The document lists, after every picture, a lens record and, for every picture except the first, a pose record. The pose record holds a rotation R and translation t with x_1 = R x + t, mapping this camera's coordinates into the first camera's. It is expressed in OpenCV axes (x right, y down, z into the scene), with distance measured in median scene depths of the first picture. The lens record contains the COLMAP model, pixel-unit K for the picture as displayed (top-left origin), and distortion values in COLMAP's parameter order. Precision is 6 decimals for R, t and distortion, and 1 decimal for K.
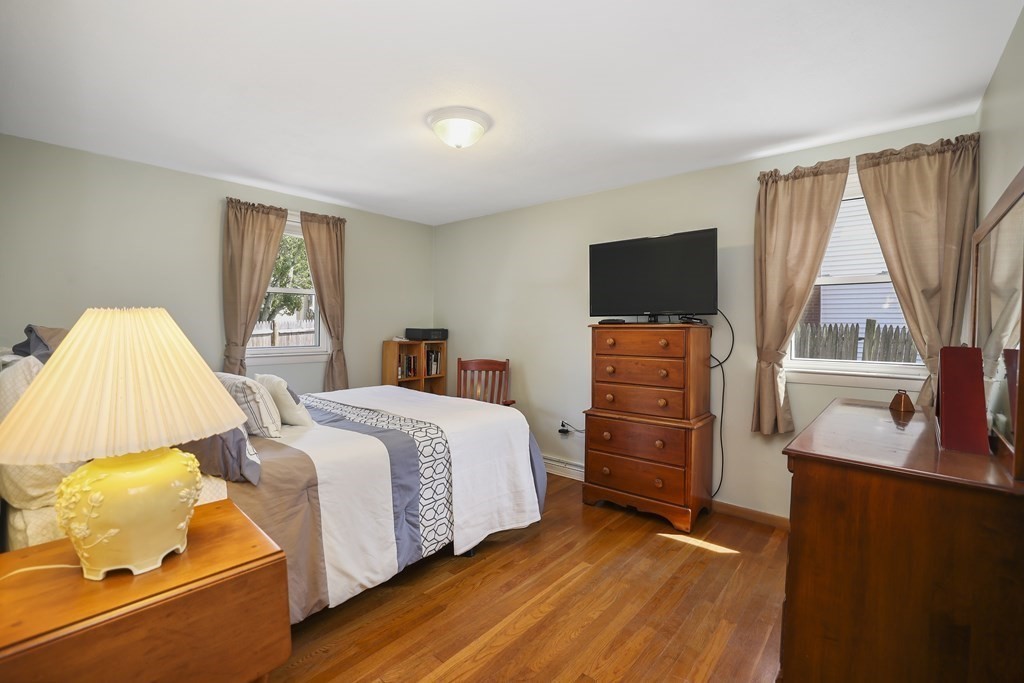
lens RADIAL K [[453.4, 0, 509.2], [0, 453.4, 326.1], [0, 0, 1]] dist [-0.058265, 0.029059]
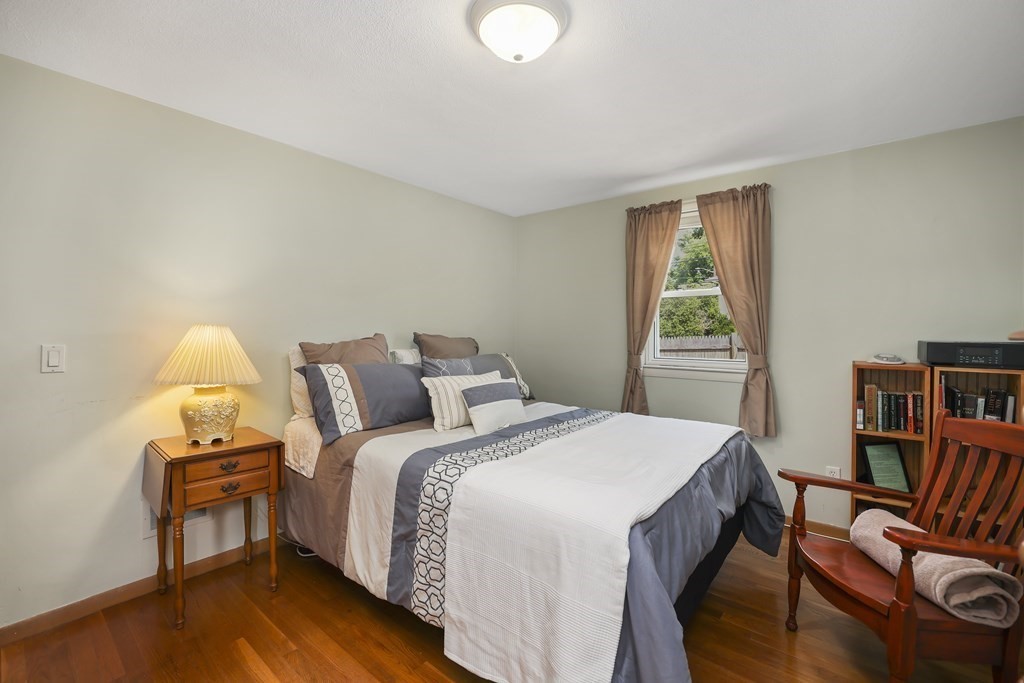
lens RADIAL K [[453.4, 0, 509.2], [0, 453.4, 326.1], [0, 0, 1]] dist [-0.058265, 0.029059]
pose [[0.001902, -0.016272, -0.999866, 0.428931], [-0.004624, 0.999857, -0.016280, -0.001715], [0.999988, 0.004654, 0.001826, 0.787434]]
